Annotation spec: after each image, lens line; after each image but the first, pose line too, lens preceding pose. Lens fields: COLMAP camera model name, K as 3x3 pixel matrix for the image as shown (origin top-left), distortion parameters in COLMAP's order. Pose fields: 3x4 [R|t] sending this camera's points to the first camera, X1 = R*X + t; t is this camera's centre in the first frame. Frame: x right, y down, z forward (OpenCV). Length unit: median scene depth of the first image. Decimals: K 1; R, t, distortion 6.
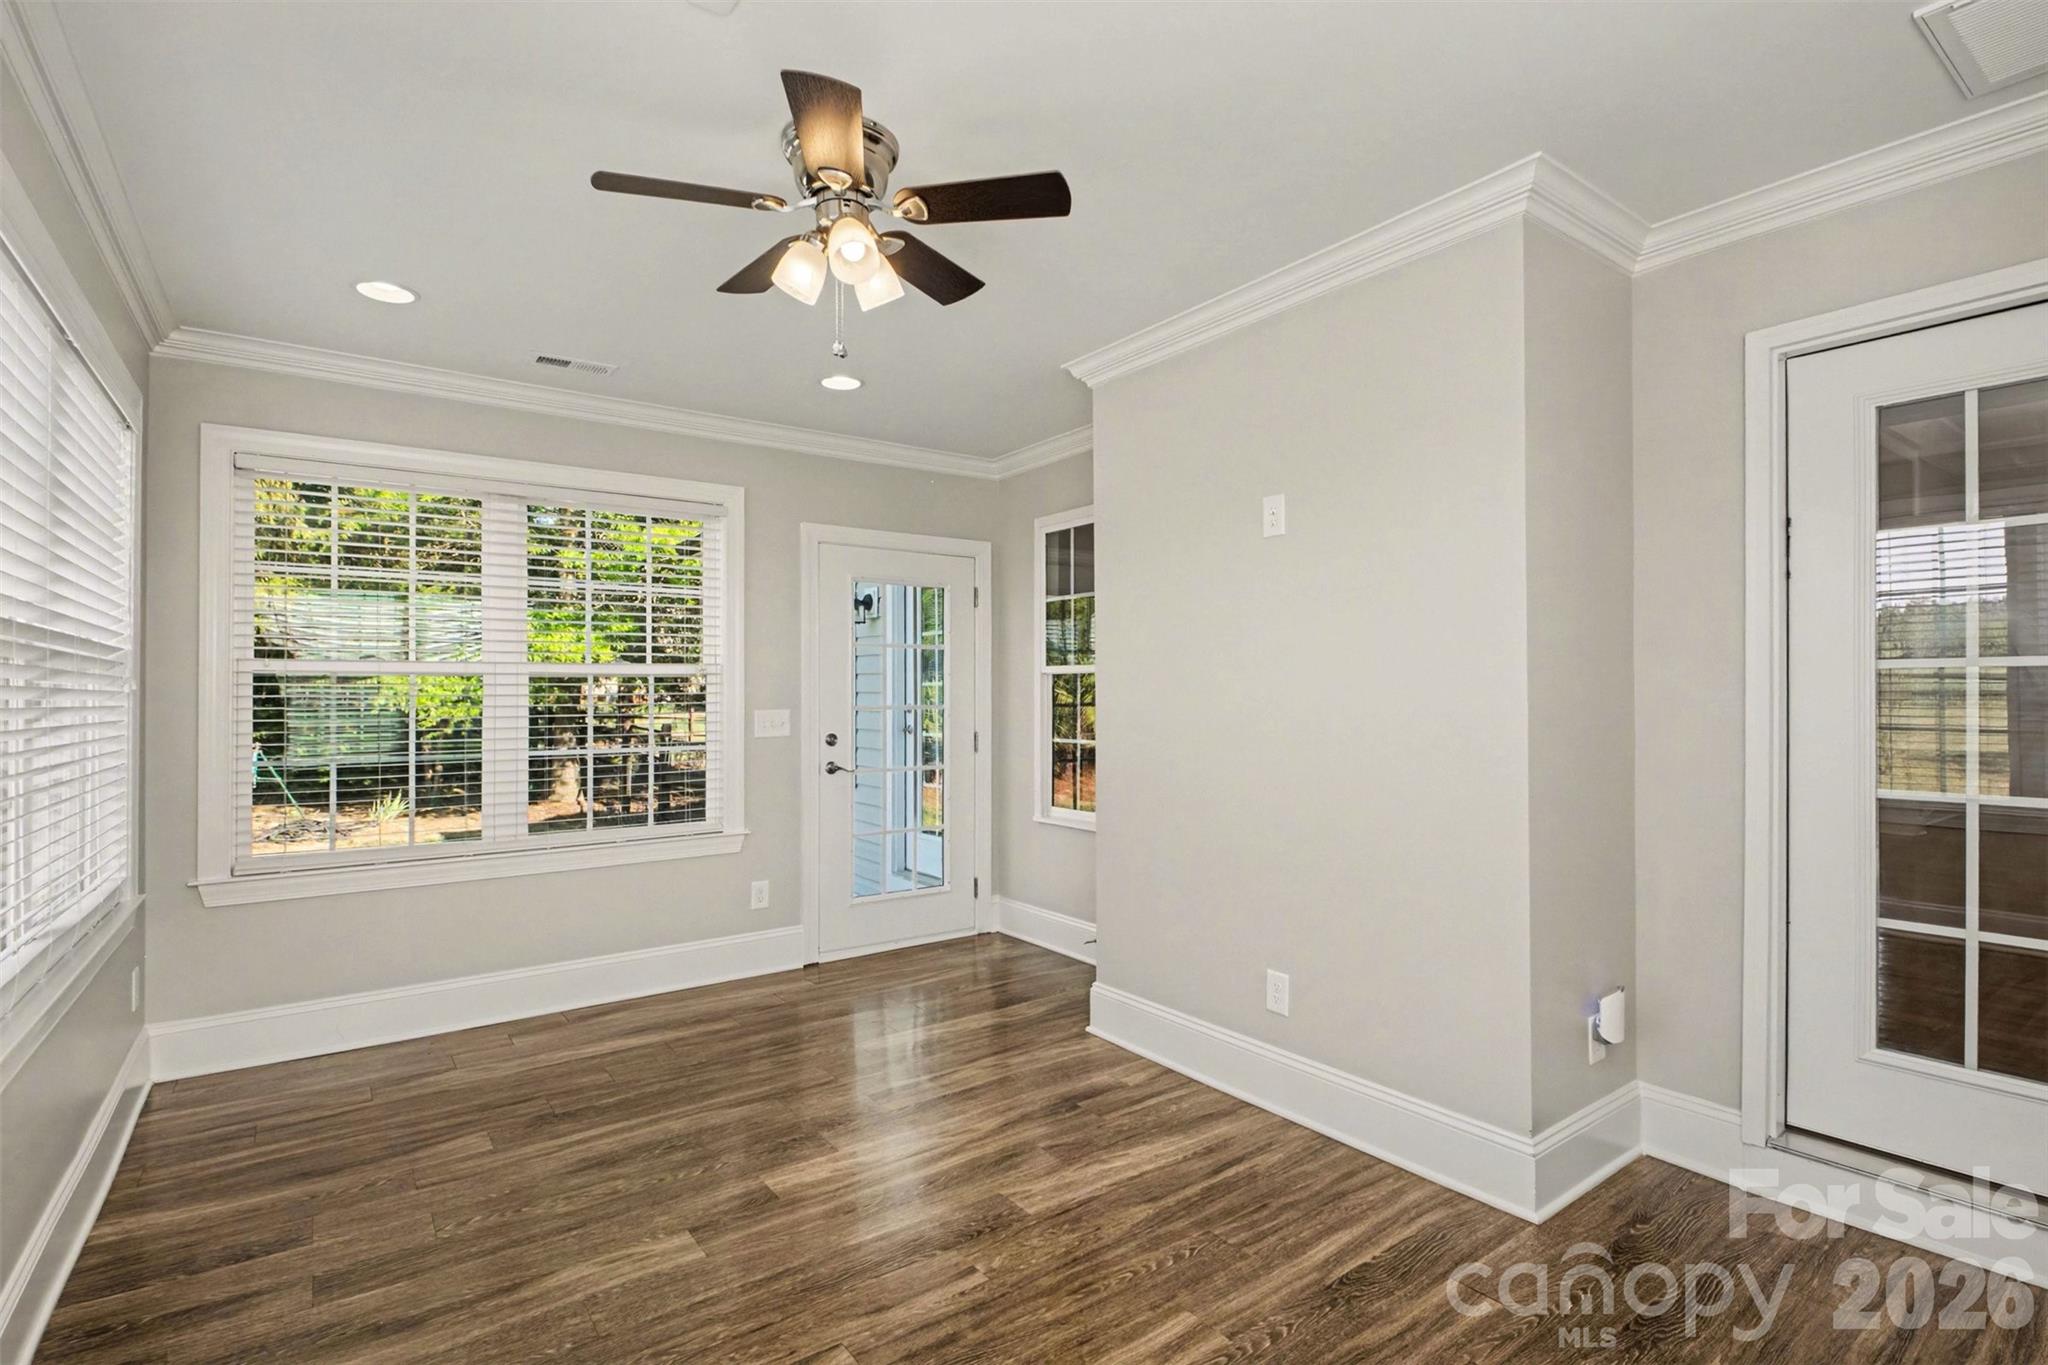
lens RADIAL K [[982.1, 0, 1021.1], [0, 982.1, 686.2], [0, 0, 1]] dist [-0.003068, -0.001578]
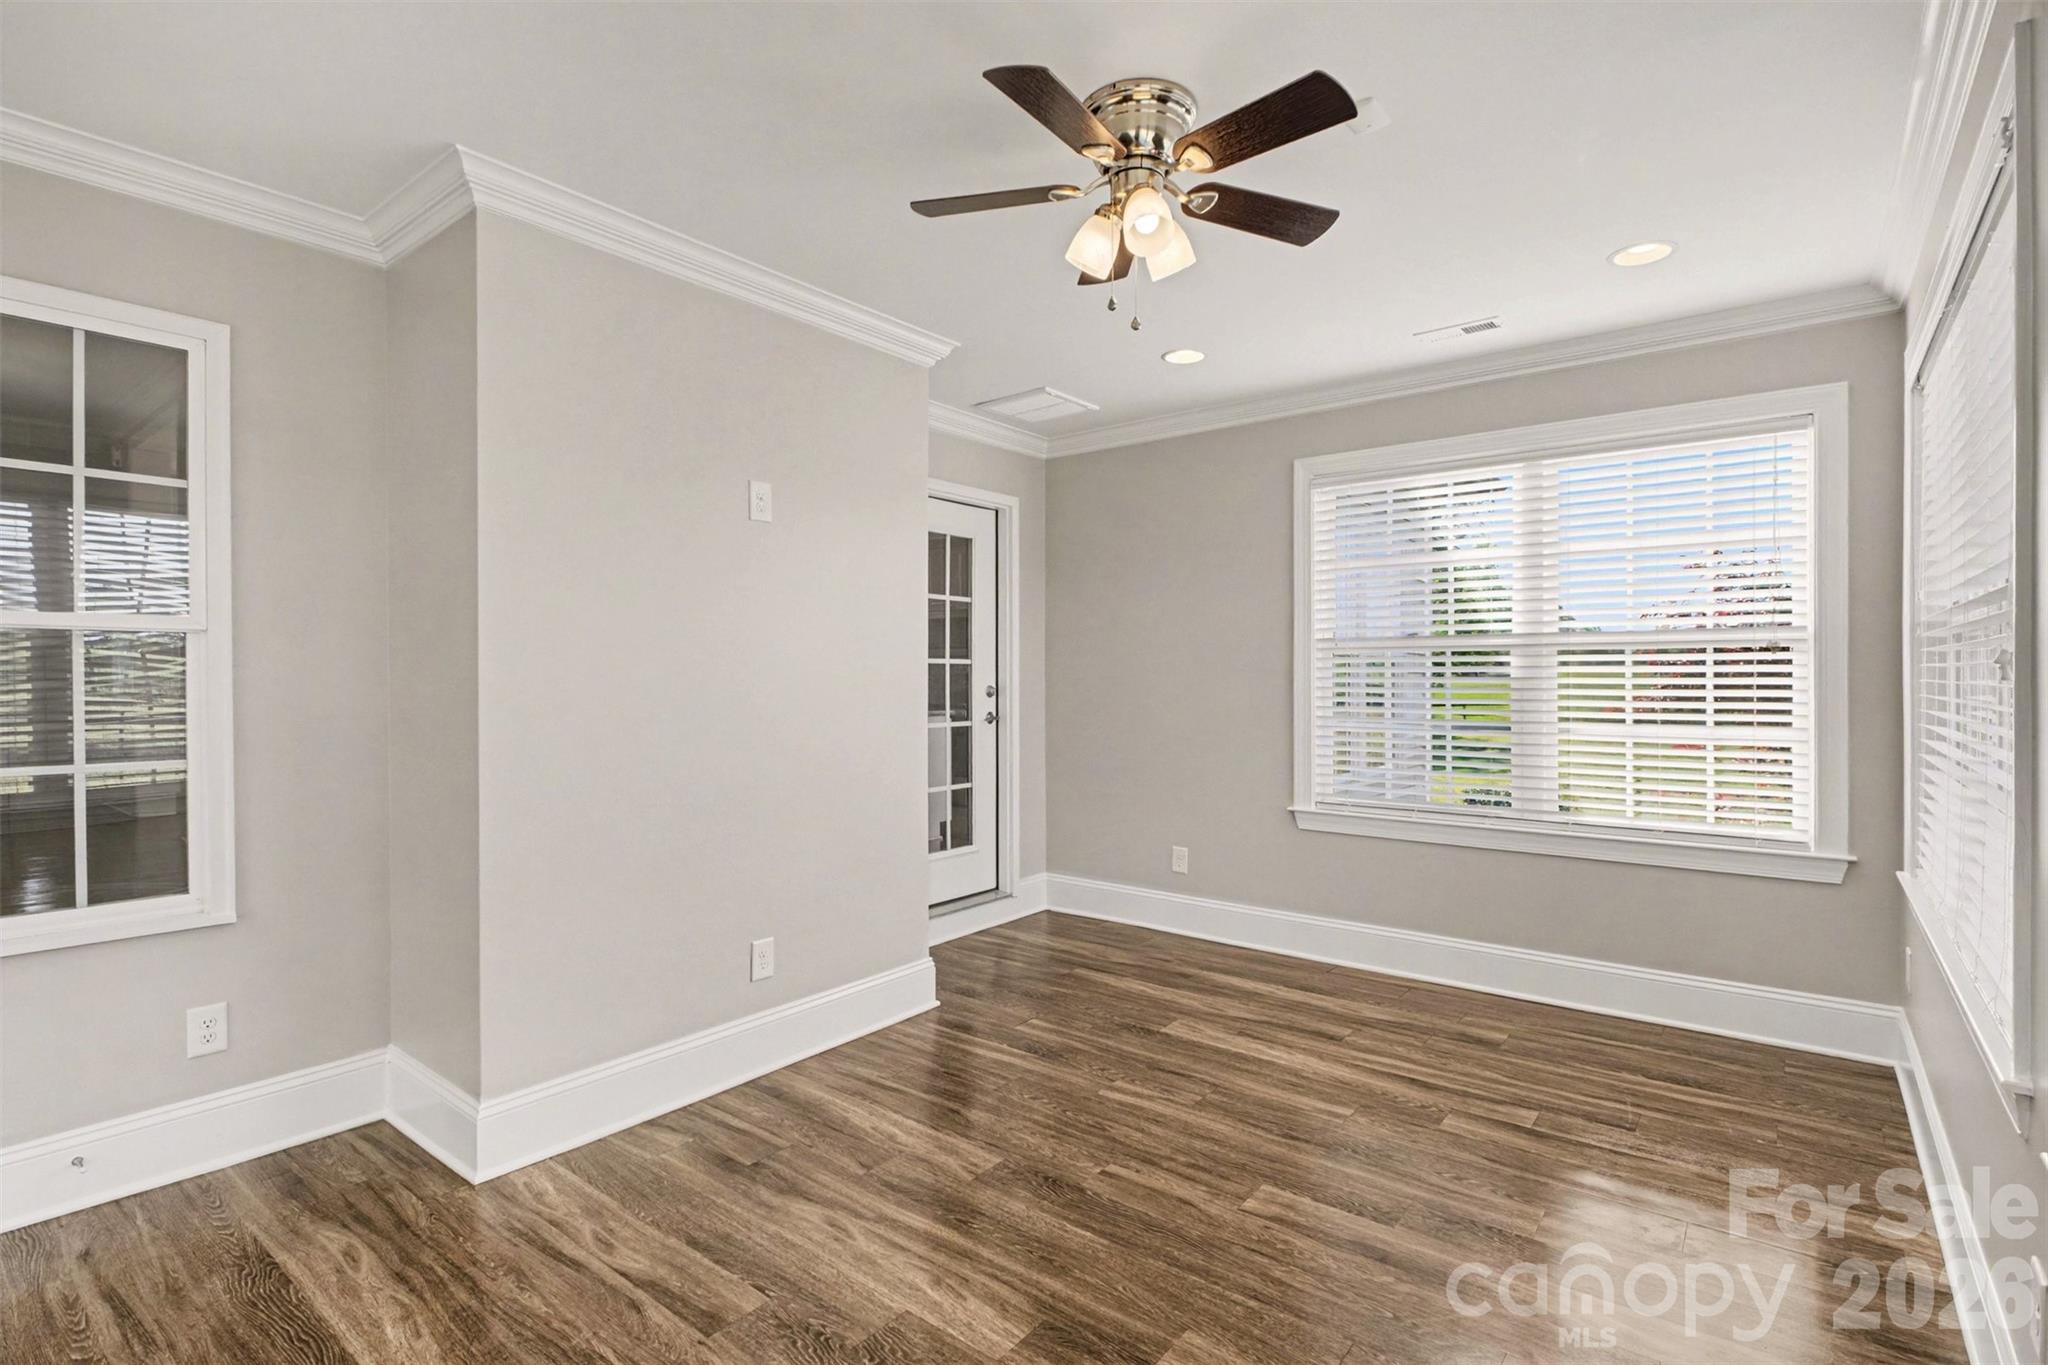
lens RADIAL K [[982.1, 0, 1019.6], [0, 982.1, 679.7], [0, 0, 1]] dist [-0.003068, -0.001578]
pose [[-0.266744, -0.001398, 0.963767, -0.883174], [-0.001285, 0.999999, 0.001094, 0.016088], [-0.963767, -0.000947, -0.266745, 1.099904]]
